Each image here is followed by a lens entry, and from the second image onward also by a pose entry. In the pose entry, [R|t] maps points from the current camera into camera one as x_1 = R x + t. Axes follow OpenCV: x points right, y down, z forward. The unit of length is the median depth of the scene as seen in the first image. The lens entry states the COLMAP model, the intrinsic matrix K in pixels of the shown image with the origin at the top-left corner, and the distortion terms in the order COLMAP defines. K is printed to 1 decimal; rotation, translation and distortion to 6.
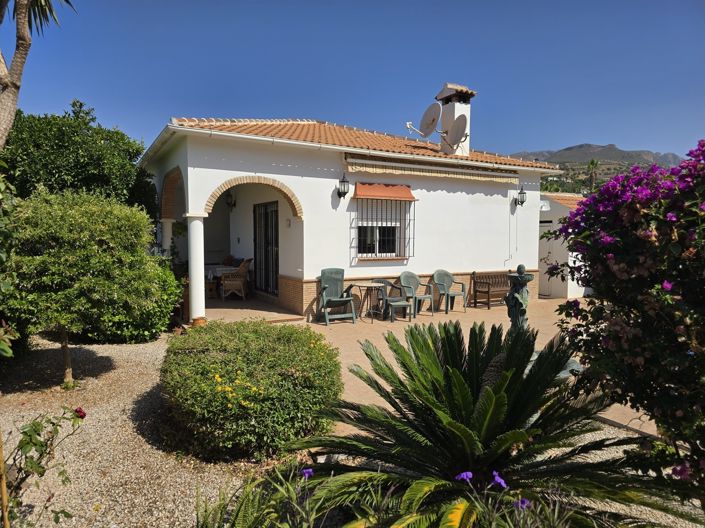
lens RADIAL K [[474.7, 0, 353.6], [0, 474.7, 267.6], [0, 0, 1]] dist [0.009951, 0.000518]
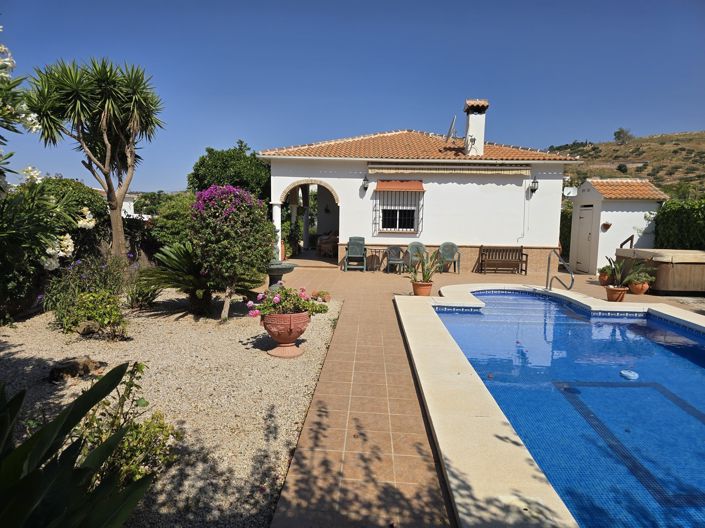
lens RADIAL K [[474.7, 0, 350.7], [0, 474.7, 262.4], [0, 0, 1]] dist [0.009951, 0.000518]
pose [[0.854375, 0.060195, -0.516158, 0.678167], [-0.048643, 0.998171, 0.035891, 0.028359], [0.517375, -0.005557, 0.855741, -0.307459]]
